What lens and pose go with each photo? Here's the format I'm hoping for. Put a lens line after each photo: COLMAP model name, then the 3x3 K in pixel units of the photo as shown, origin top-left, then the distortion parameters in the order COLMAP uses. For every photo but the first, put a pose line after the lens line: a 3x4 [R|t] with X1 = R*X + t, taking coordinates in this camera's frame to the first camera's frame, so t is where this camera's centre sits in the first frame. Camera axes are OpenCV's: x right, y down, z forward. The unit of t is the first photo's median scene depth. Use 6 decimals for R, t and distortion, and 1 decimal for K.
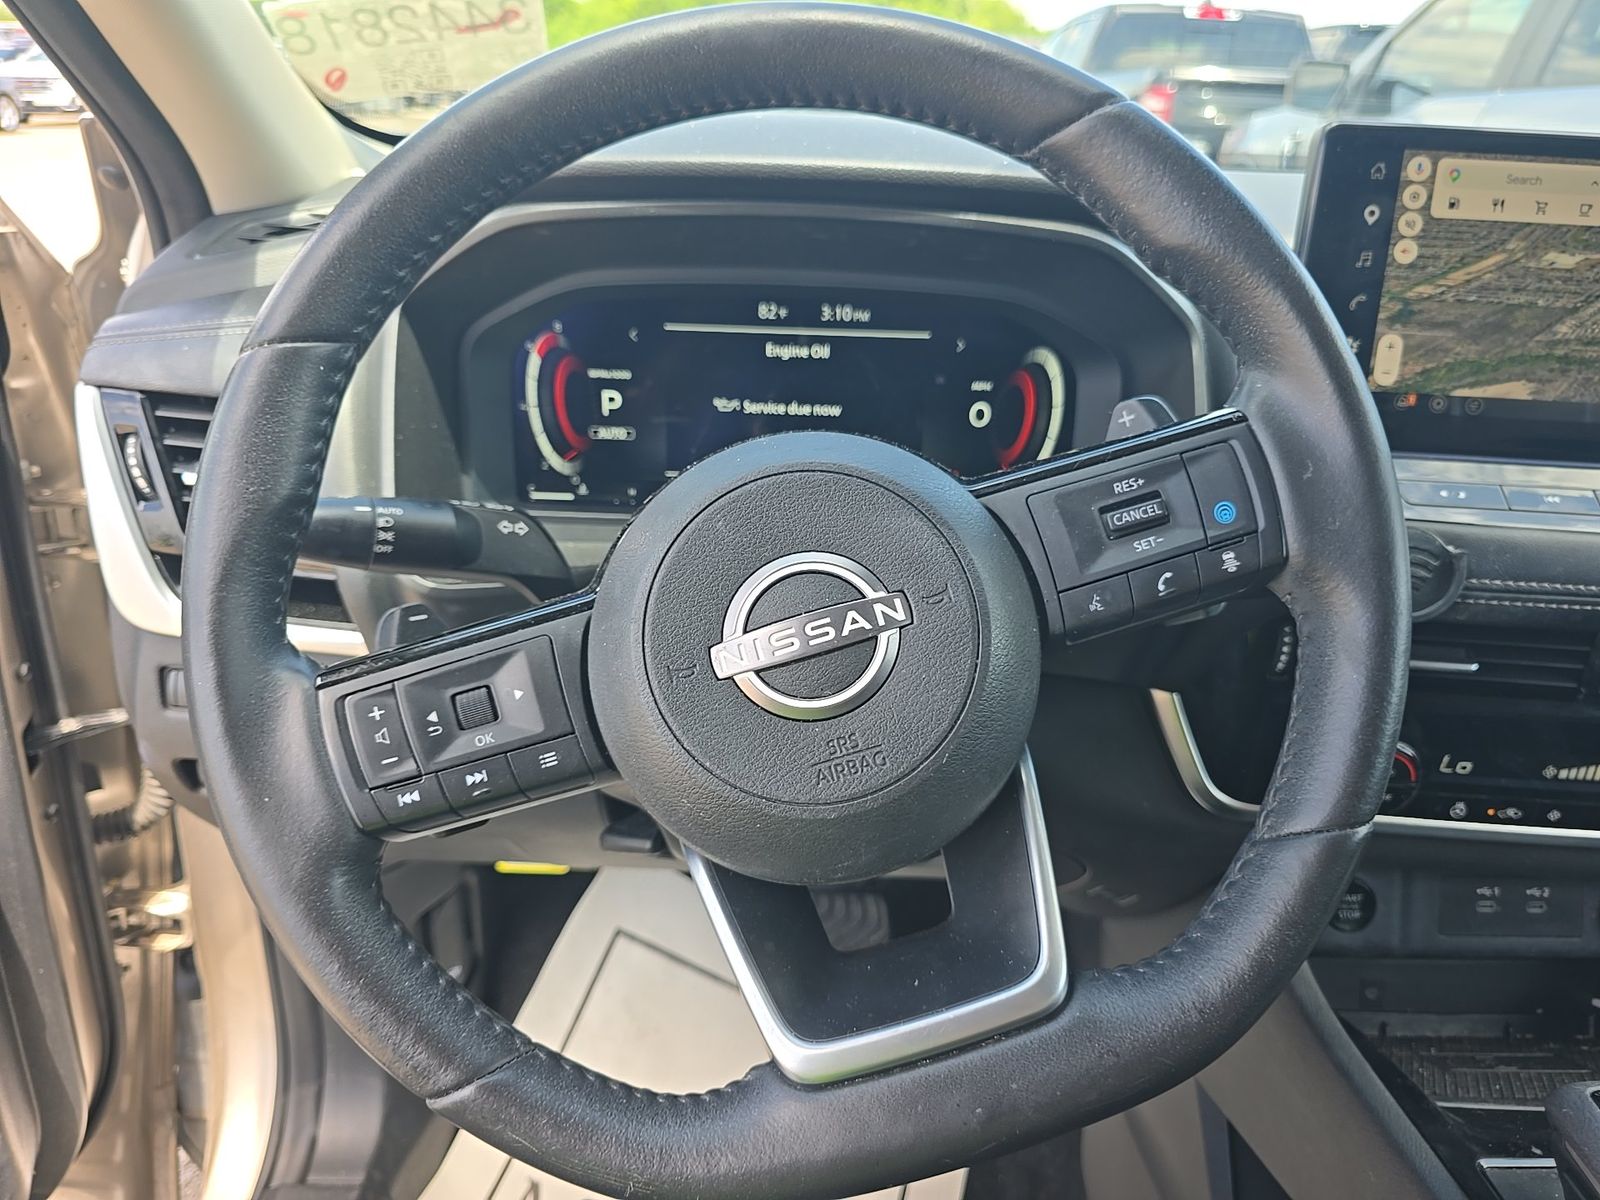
lens RADIAL K [[1097.5, 0, 772.6], [0, 1097.5, 588.7], [0, 0, 1]] dist [0.040575, -0.040578]
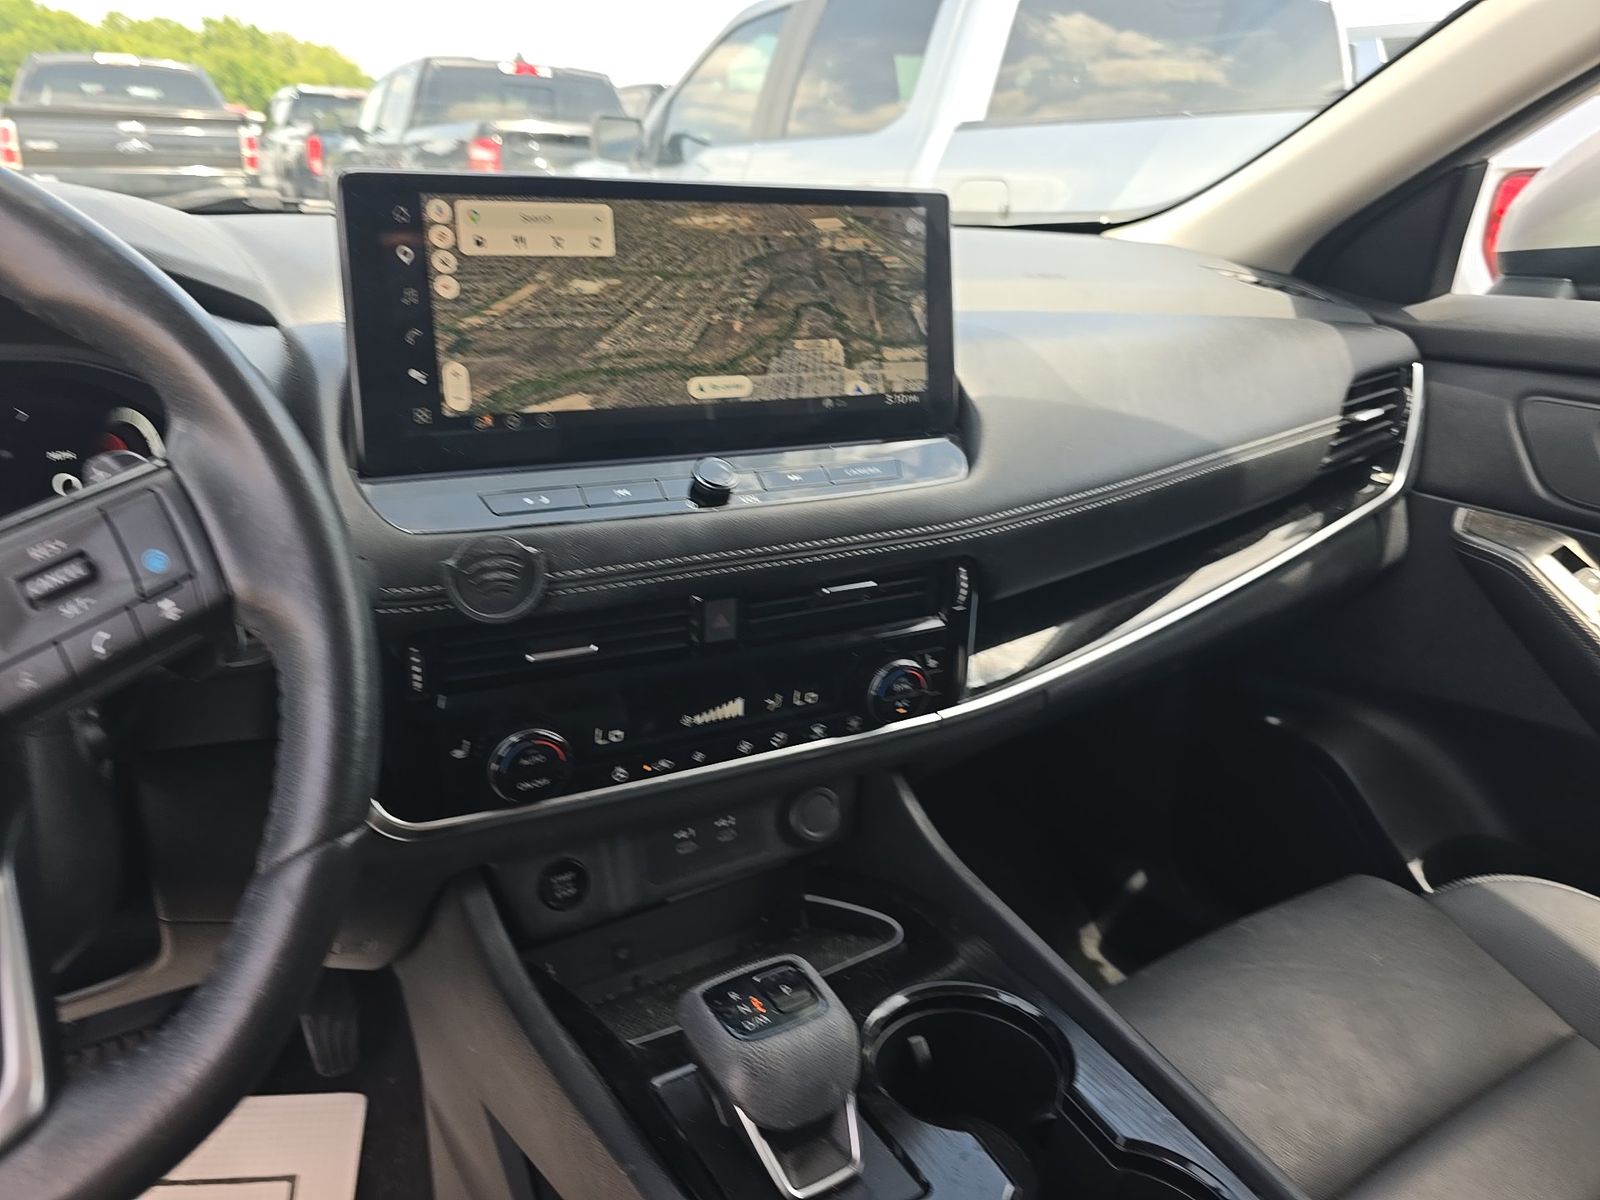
lens RADIAL K [[1097.5, 0, 794.6], [0, 1097.5, 598.6], [0, 0, 1]] dist [0.040575, -0.040578]
pose [[0.867801, -0.190285, 0.459034, 0.310386], [0.204485, 0.978683, 0.019120, 0.042582], [-0.452887, 0.077273, 0.888213, -0.089016]]
